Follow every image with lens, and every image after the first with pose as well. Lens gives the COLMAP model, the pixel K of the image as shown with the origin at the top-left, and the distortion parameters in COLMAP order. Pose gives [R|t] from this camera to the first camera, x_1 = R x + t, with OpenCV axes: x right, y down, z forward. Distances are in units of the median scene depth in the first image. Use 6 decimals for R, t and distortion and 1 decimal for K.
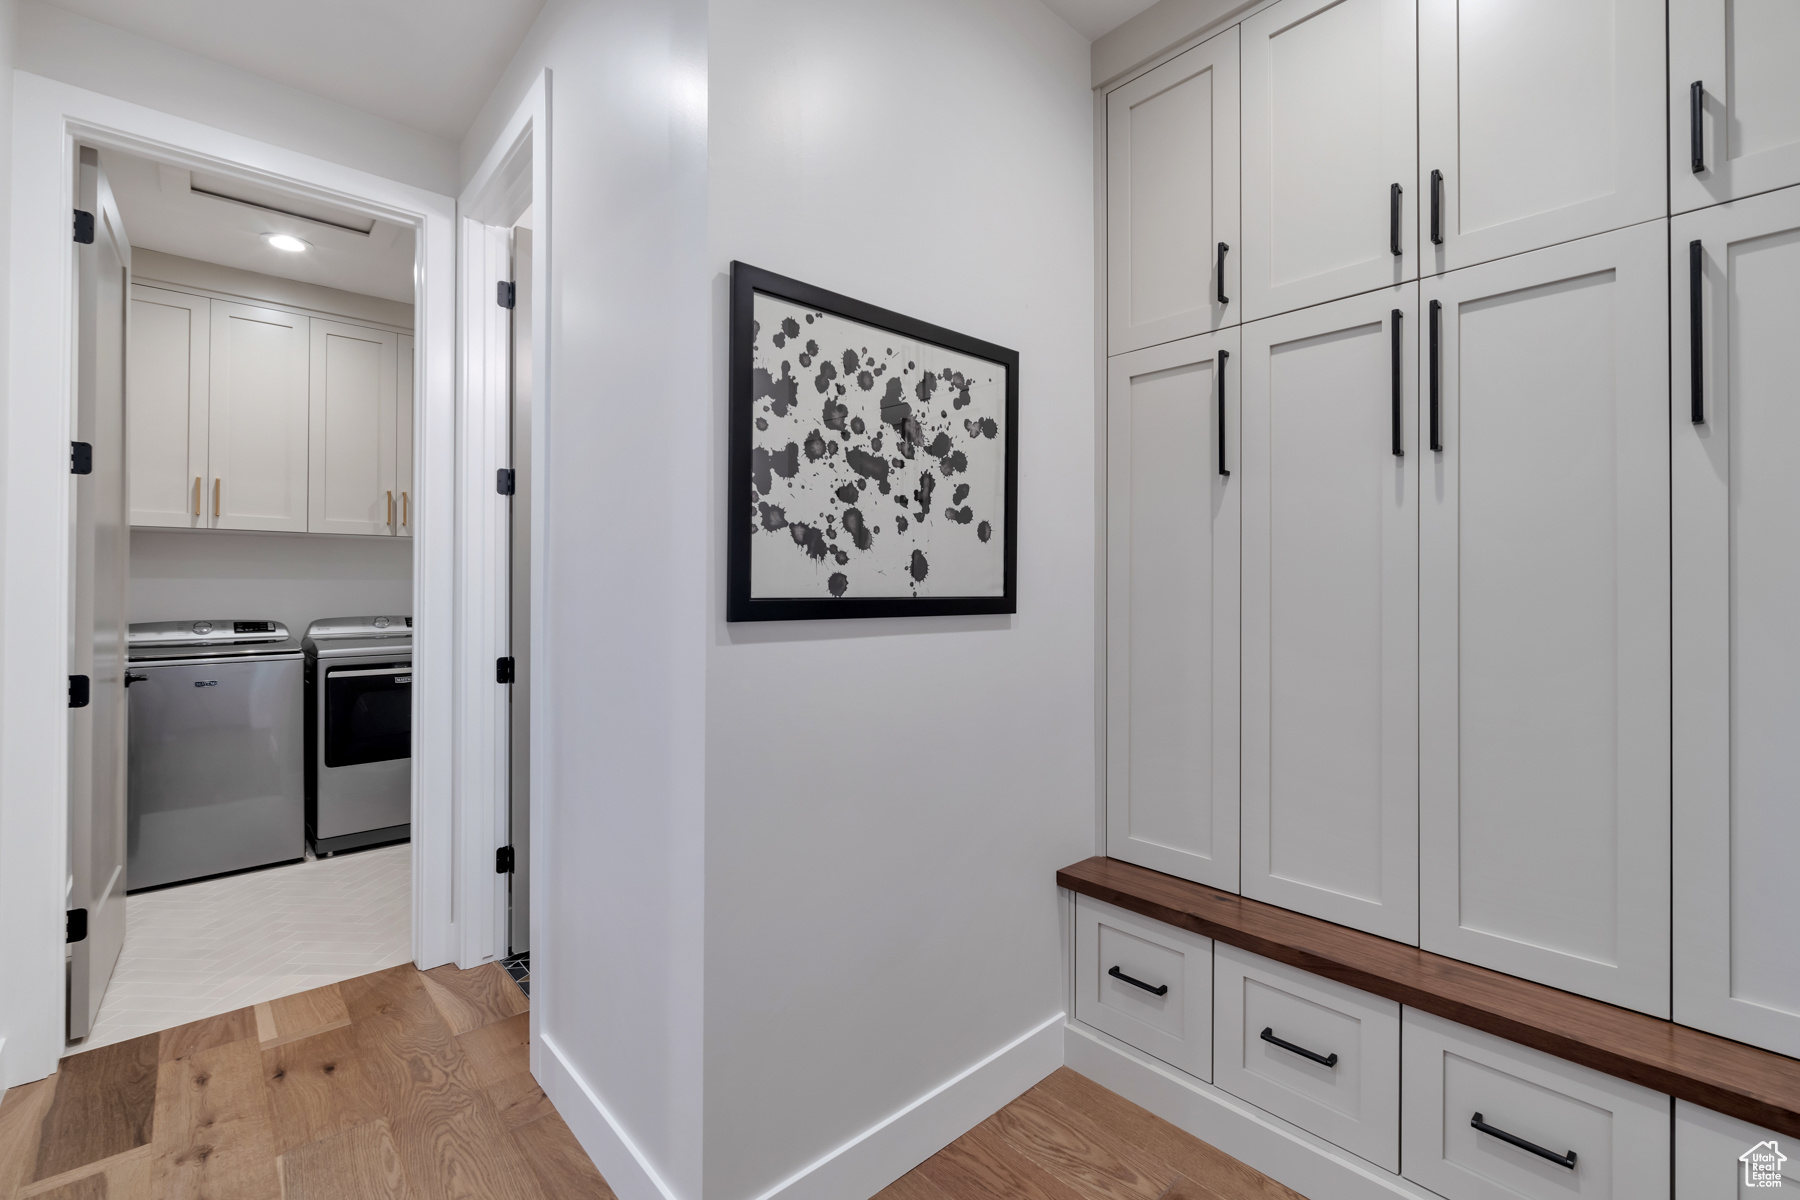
lens RADIAL K [[792.3, 0, 905.0], [0, 792.3, 585.2], [0, 0, 1]] dist [-0.007134, 0.002257]
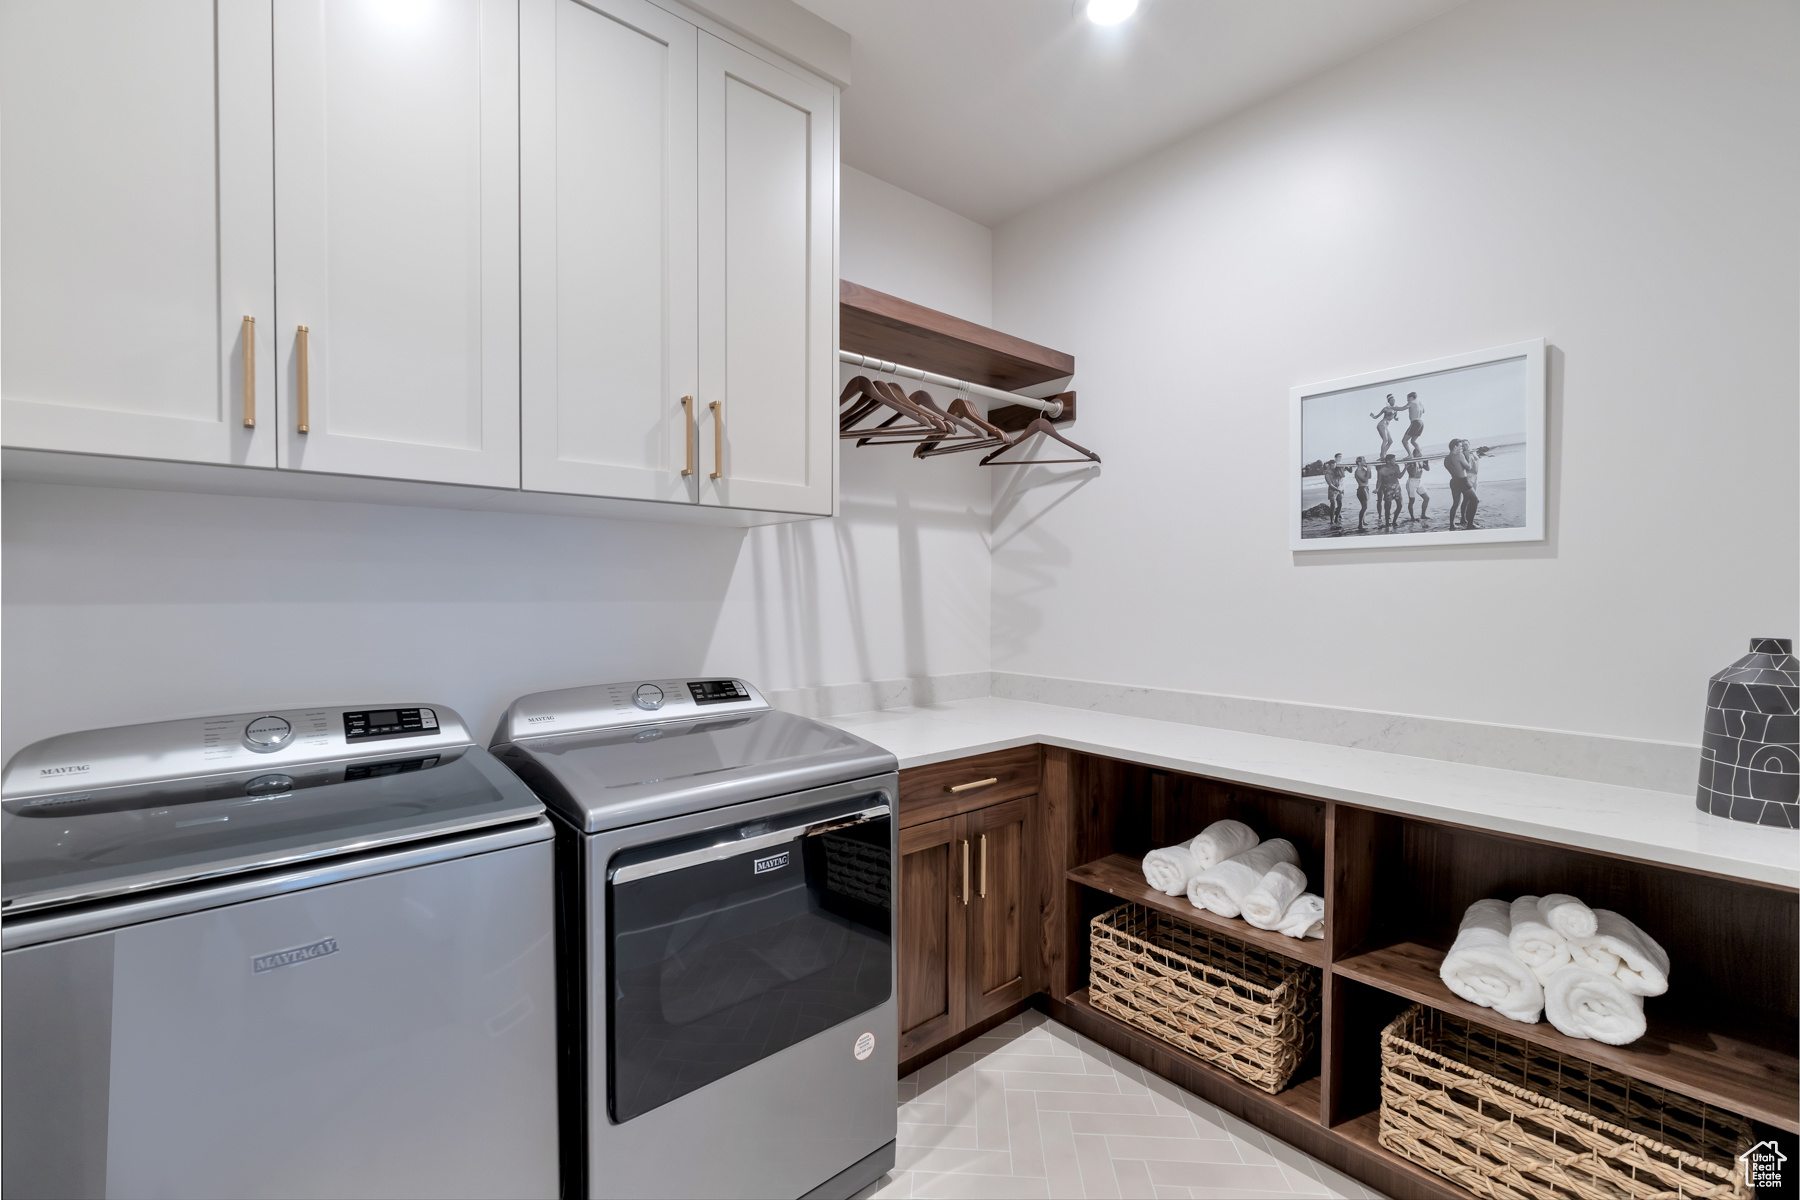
lens RADIAL K [[769.9, 0, 893.3], [0, 769.9, 613.2], [0, 0, 1]] dist [0.003874, 0.000318]
pose [[0.999356, 0.004428, -0.035596, -0.574373], [-0.003169, 0.999370, 0.035359, -0.019342], [0.035730, -0.035223, 0.998741, 0.638539]]
